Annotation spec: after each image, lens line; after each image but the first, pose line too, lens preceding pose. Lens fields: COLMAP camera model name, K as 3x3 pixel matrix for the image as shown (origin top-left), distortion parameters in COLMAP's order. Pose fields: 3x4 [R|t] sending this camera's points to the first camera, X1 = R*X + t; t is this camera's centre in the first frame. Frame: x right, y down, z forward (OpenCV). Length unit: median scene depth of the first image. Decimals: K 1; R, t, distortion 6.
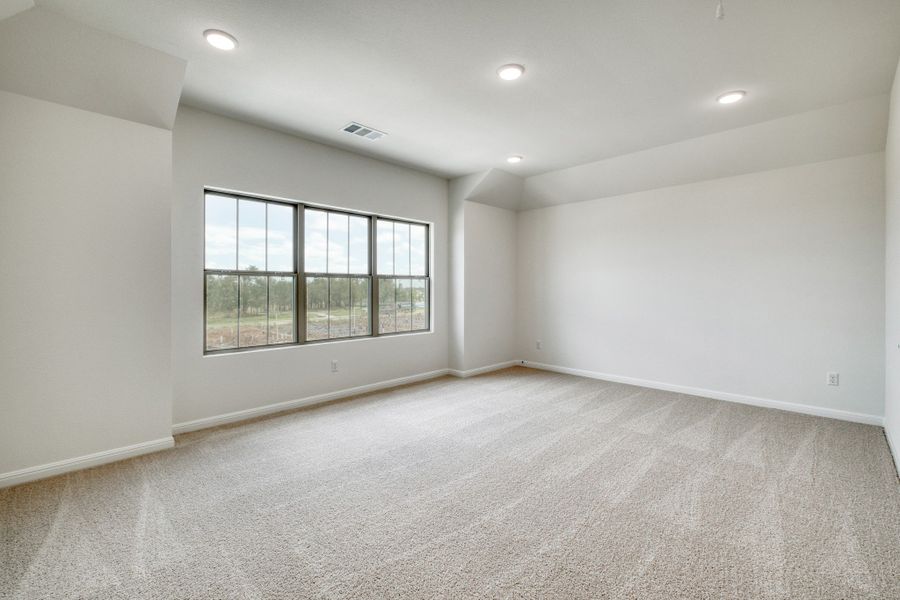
lens RADIAL K [[389.6, 0, 450.3], [0, 389.6, 296.3], [0, 0, 1]] dist [-0.000840, -0.000965]
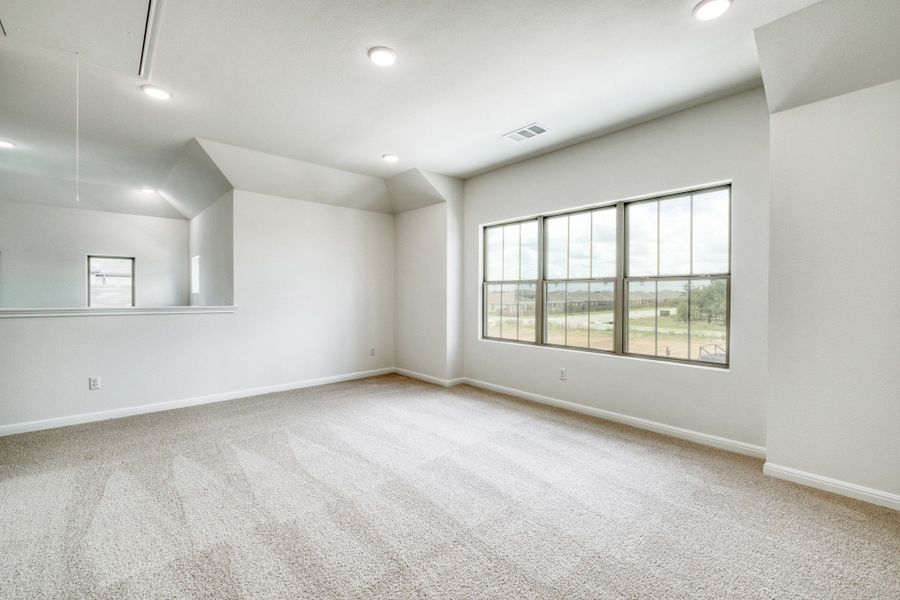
lens RADIAL K [[389.6, 0, 450.3], [0, 389.6, 296.3], [0, 0, 1]] dist [-0.000840, -0.000965]
pose [[-0.068283, 0.015092, -0.997552, 0.705016], [-0.013358, 0.999782, 0.016040, -0.027022], [0.997577, 0.014420, -0.068066, 0.803880]]
